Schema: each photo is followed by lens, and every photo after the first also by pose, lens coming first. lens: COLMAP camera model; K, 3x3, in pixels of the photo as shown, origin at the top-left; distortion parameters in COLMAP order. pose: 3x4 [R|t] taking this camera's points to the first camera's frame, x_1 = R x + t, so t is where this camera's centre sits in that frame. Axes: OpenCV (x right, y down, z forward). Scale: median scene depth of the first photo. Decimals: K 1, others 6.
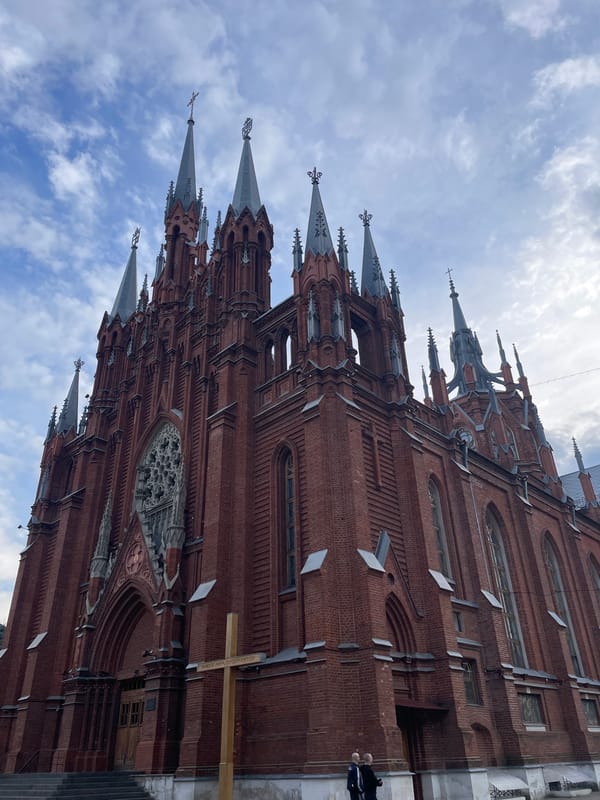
lens RADIAL K [[538.3, 0, 244.3], [0, 538.3, 399.0], [0, 0, 1]] dist [0.028619, -0.050799]
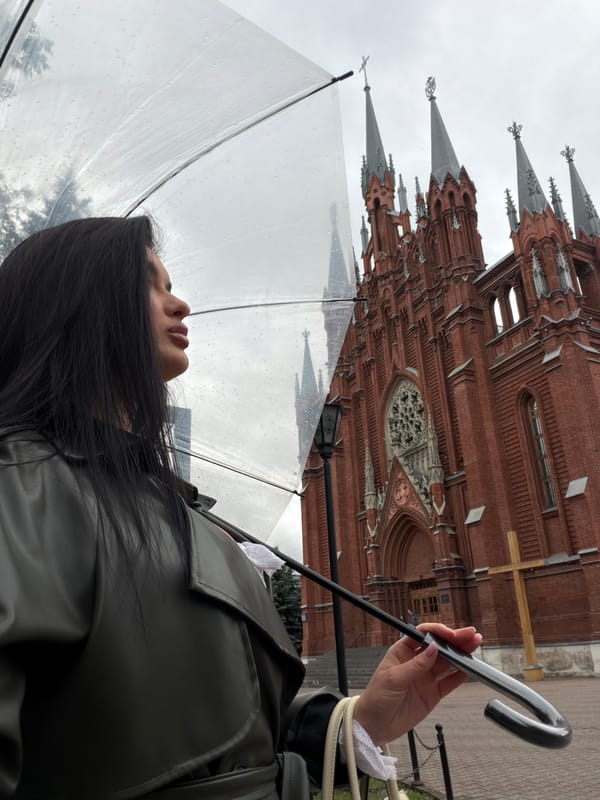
lens RADIAL K [[538.3, 0, 244.3], [0, 538.3, 399.0], [0, 0, 1]] dist [0.028619, -0.050799]
pose [[0.949407, -0.133832, -0.284105, -0.162007], [0.175421, 0.976361, 0.126283, -0.141589], [0.260488, -0.169732, 0.950441, -0.259275]]
